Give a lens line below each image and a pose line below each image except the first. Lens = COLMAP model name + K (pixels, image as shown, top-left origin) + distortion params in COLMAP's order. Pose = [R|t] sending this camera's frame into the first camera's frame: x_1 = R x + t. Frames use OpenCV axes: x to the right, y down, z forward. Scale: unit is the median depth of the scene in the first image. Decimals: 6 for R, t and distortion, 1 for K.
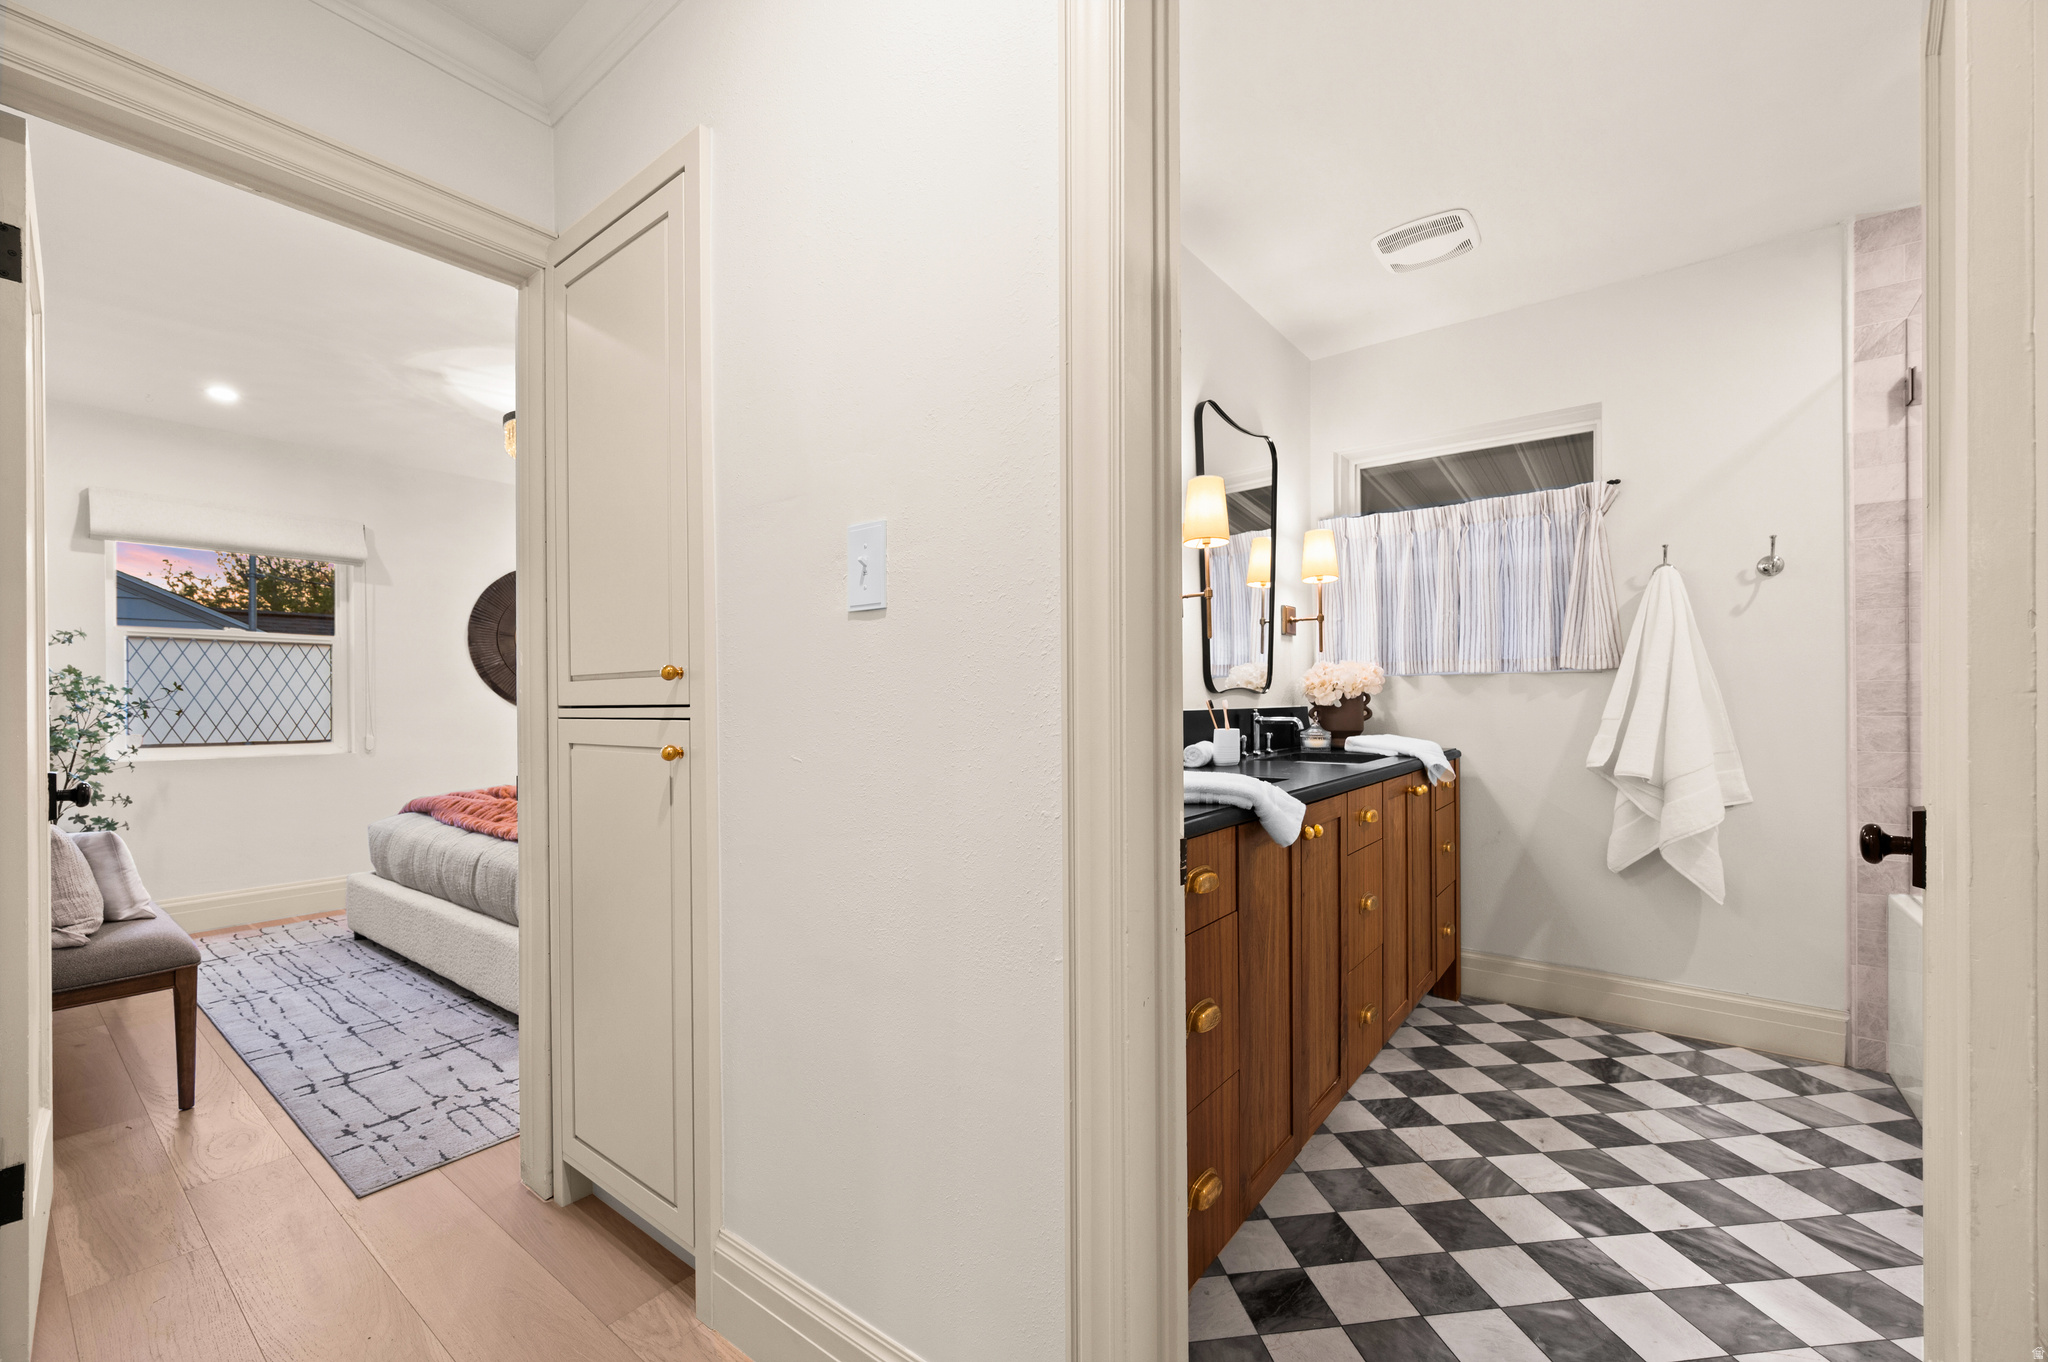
lens RADIAL K [[812.5, 0, 1010.0], [0, 812.5, 694.5], [0, 0, 1]] dist [0.001642, 0.000665]
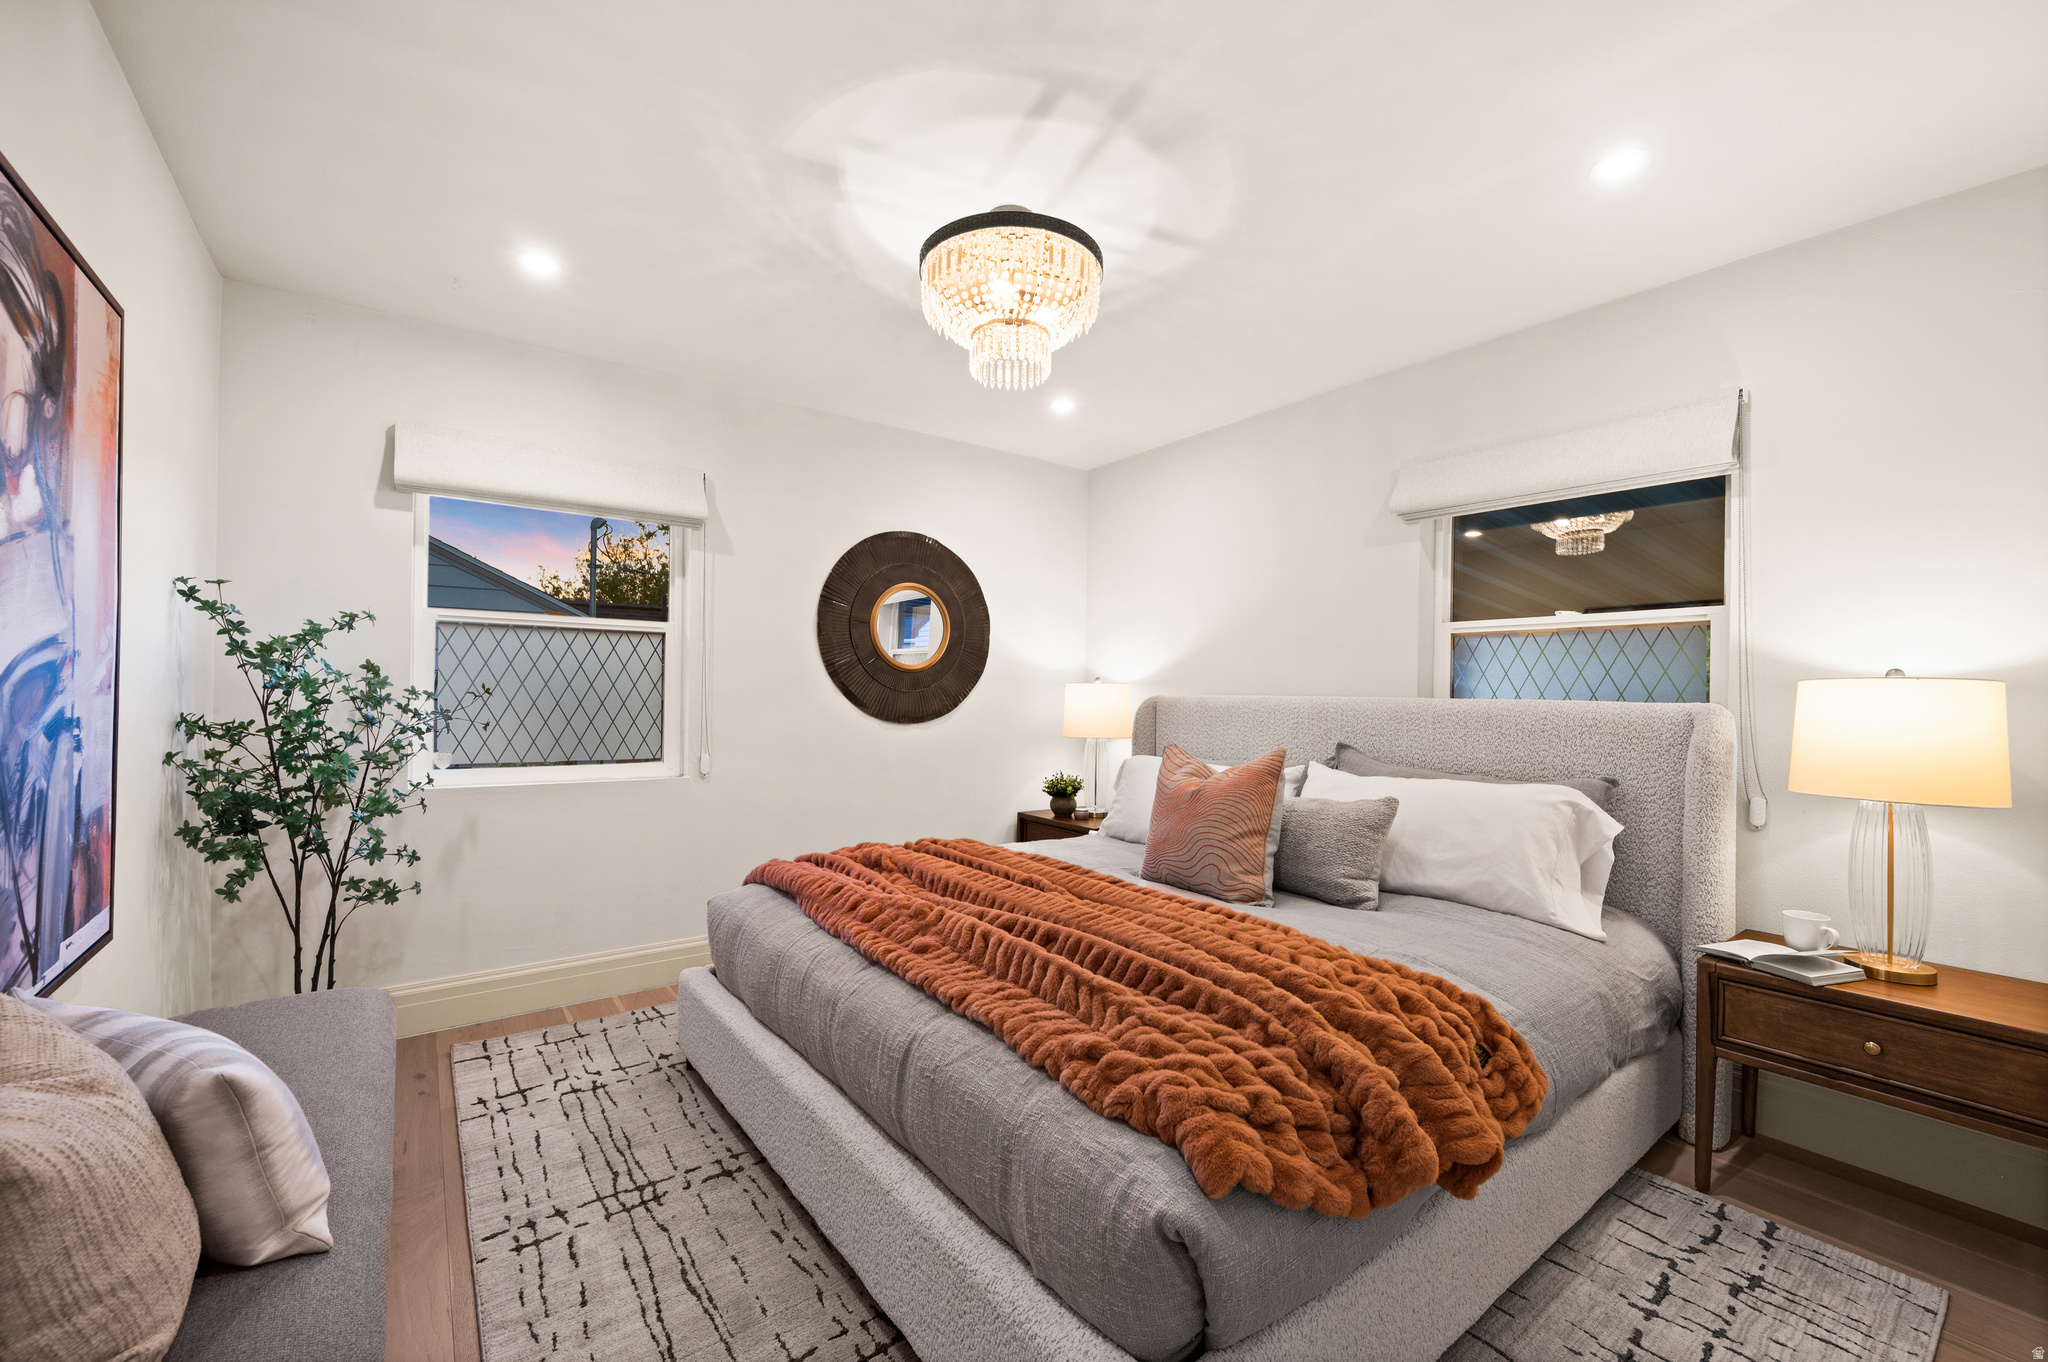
lens RADIAL K [[812.5, 0, 1035.6], [0, 812.5, 680.9], [0, 0, 1]] dist [0.001642, 0.000665]
pose [[0.966908, 0.014923, -0.254689, -0.357789], [-0.016985, 0.999838, -0.005897, -0.021808], [0.254560, 0.010028, 0.967005, 0.417105]]
